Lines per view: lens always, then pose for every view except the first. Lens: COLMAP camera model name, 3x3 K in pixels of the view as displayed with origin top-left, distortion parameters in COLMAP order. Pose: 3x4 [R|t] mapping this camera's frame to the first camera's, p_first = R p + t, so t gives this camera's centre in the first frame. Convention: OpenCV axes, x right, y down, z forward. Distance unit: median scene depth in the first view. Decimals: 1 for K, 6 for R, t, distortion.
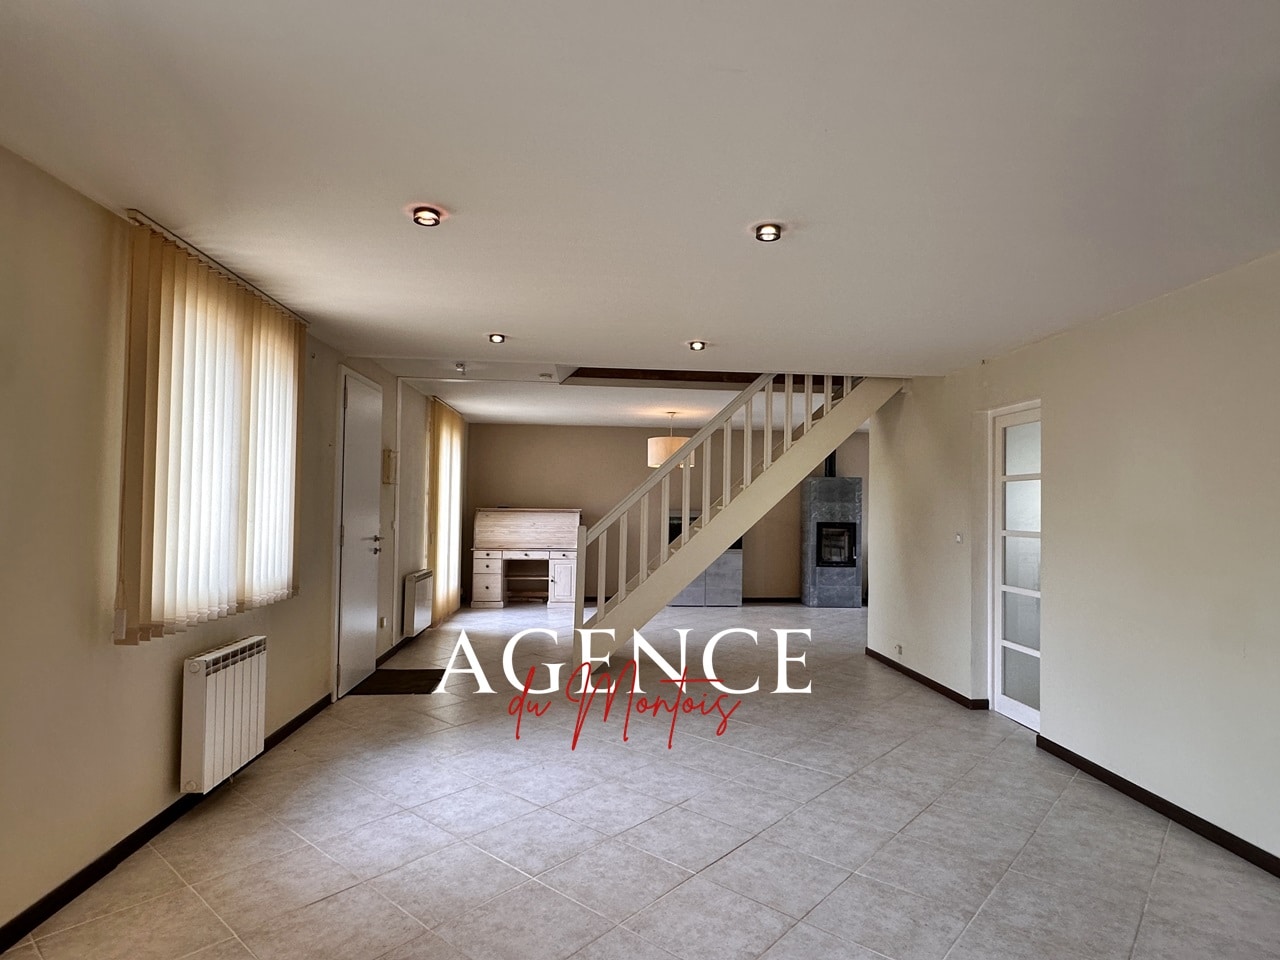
lens RADIAL K [[716.4, 0, 642.9], [0, 716.4, 483.4], [0, 0, 1]] dist [-0.005206, 0.000963]
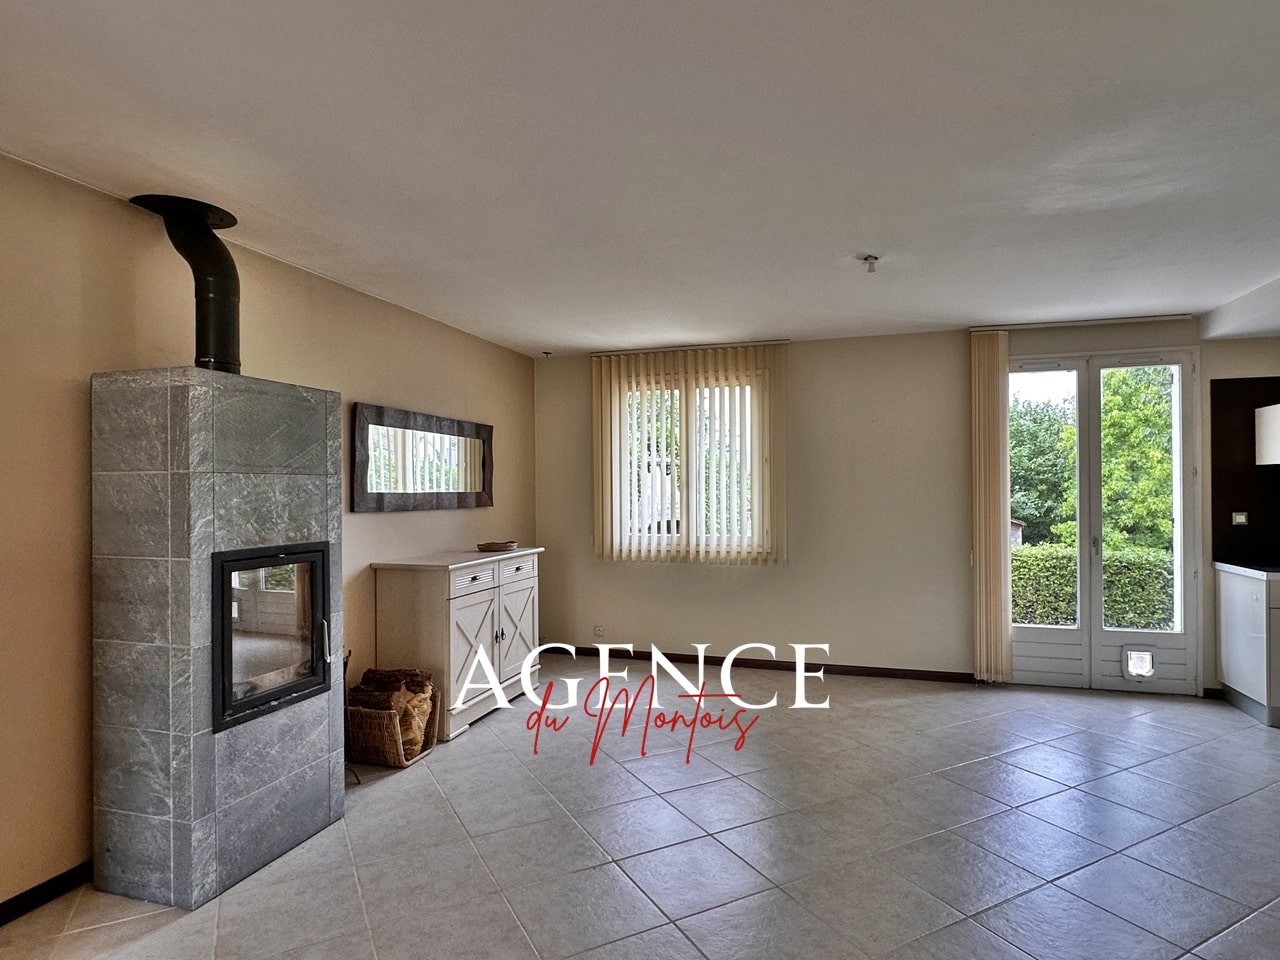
lens RADIAL K [[716.4, 0, 638.9], [0, 716.4, 486.8], [0, 0, 1]] dist [-0.005206, 0.000963]
pose [[0.365304, -0.015364, 0.930761, 0.067657], [-0.015543, 0.999624, 0.022601, 0.023276], [-0.930758, -0.022723, 0.364928, 0.775235]]
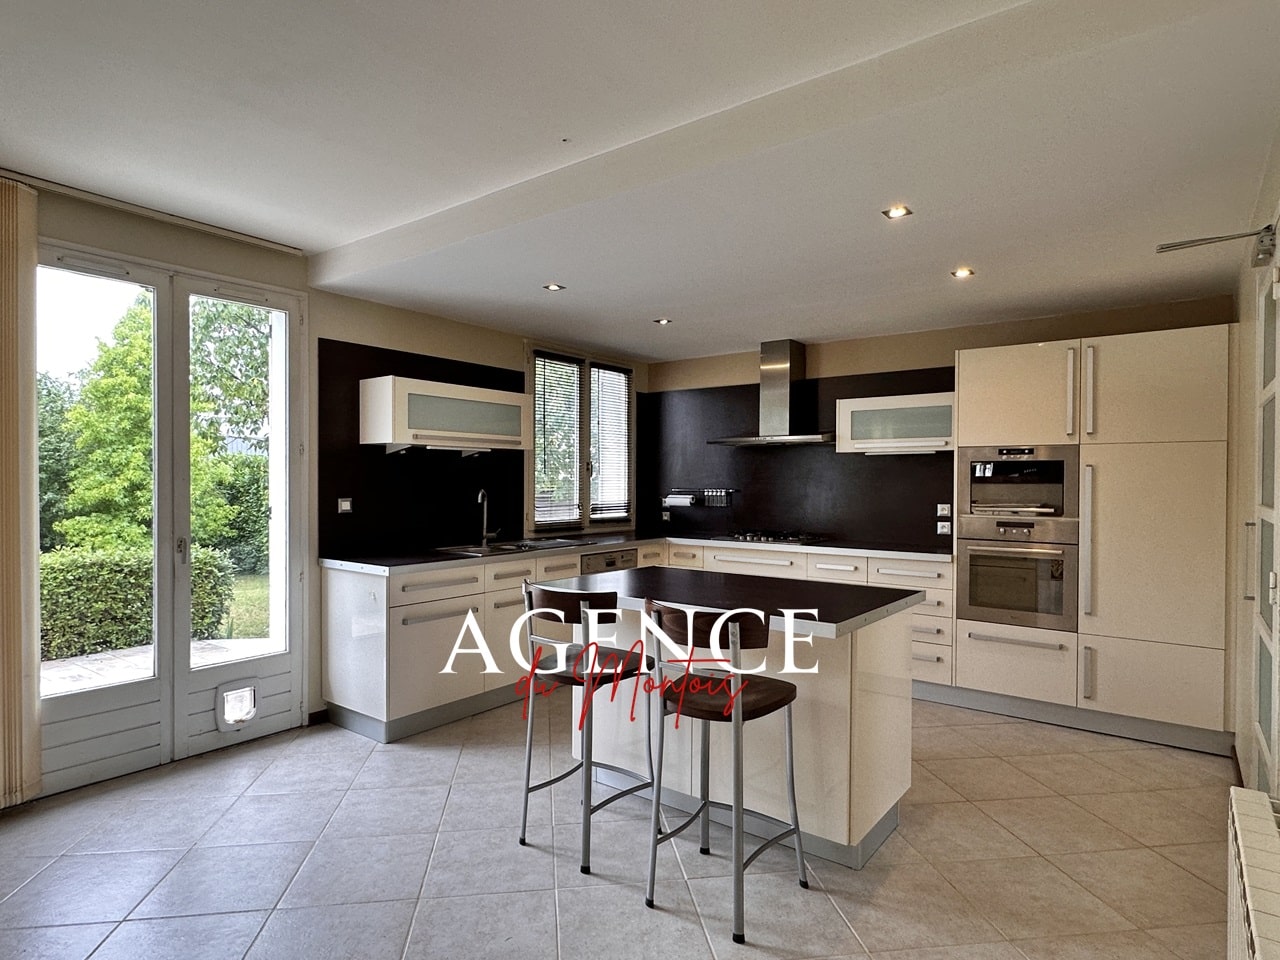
lens RADIAL K [[716.4, 0, 640.0], [0, 716.4, 488.6], [0, 0, 1]] dist [-0.005206, 0.000963]
pose [[-0.749517, -0.026828, 0.661441, 0.252936], [-0.036634, 0.999328, -0.000979, 0.033204], [-0.660971, -0.024966, -0.749996, 0.771711]]
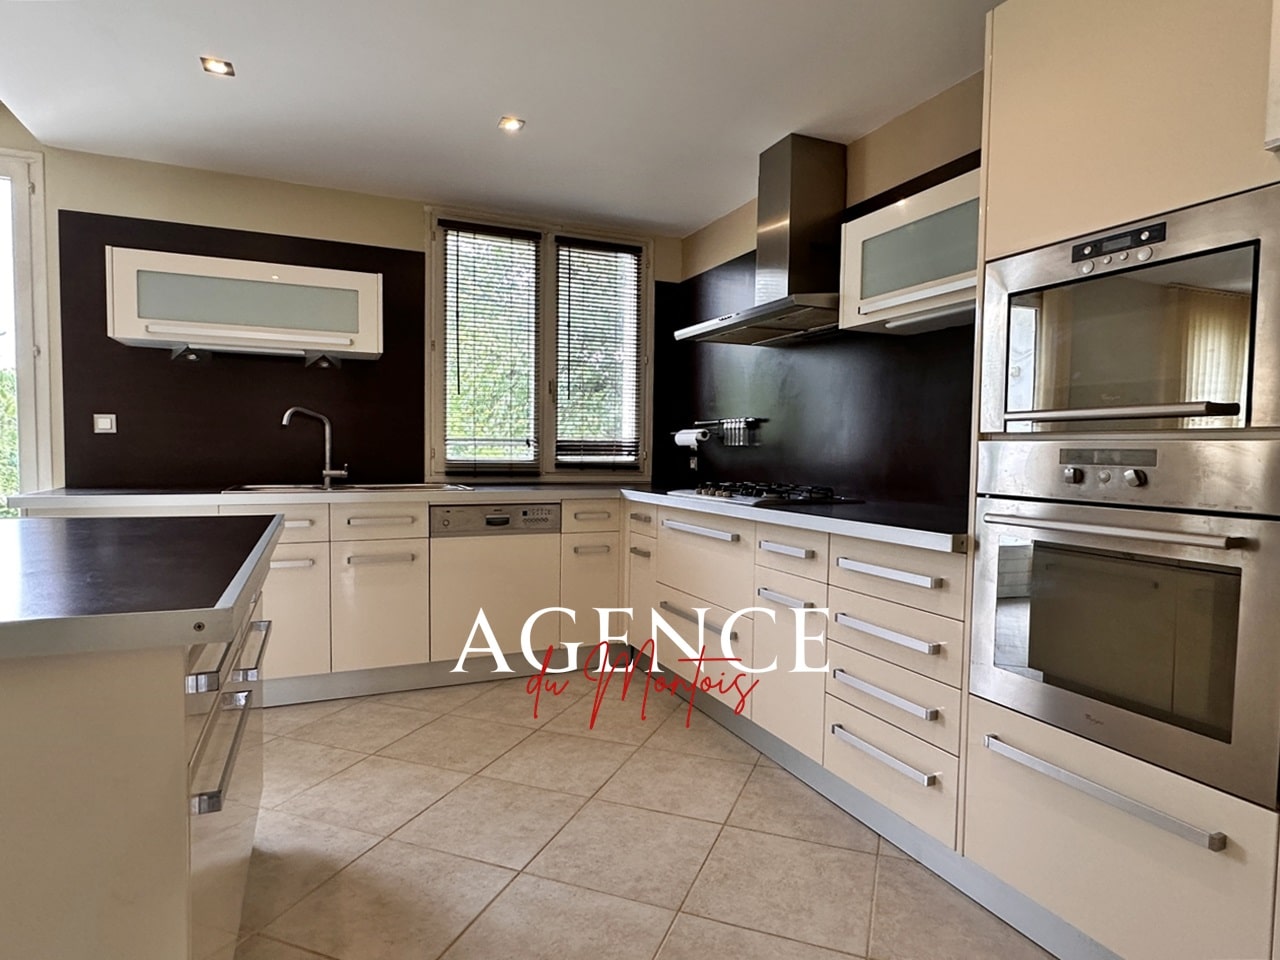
lens RADIAL K [[716.4, 0, 648.5], [0, 716.4, 491.9], [0, 0, 1]] dist [-0.005206, 0.000963]
pose [[-0.344250, -0.075286, 0.935855, 0.259894], [-0.045966, 0.996936, 0.063292, 0.047132], [-0.937752, -0.021230, -0.346655, 0.467076]]
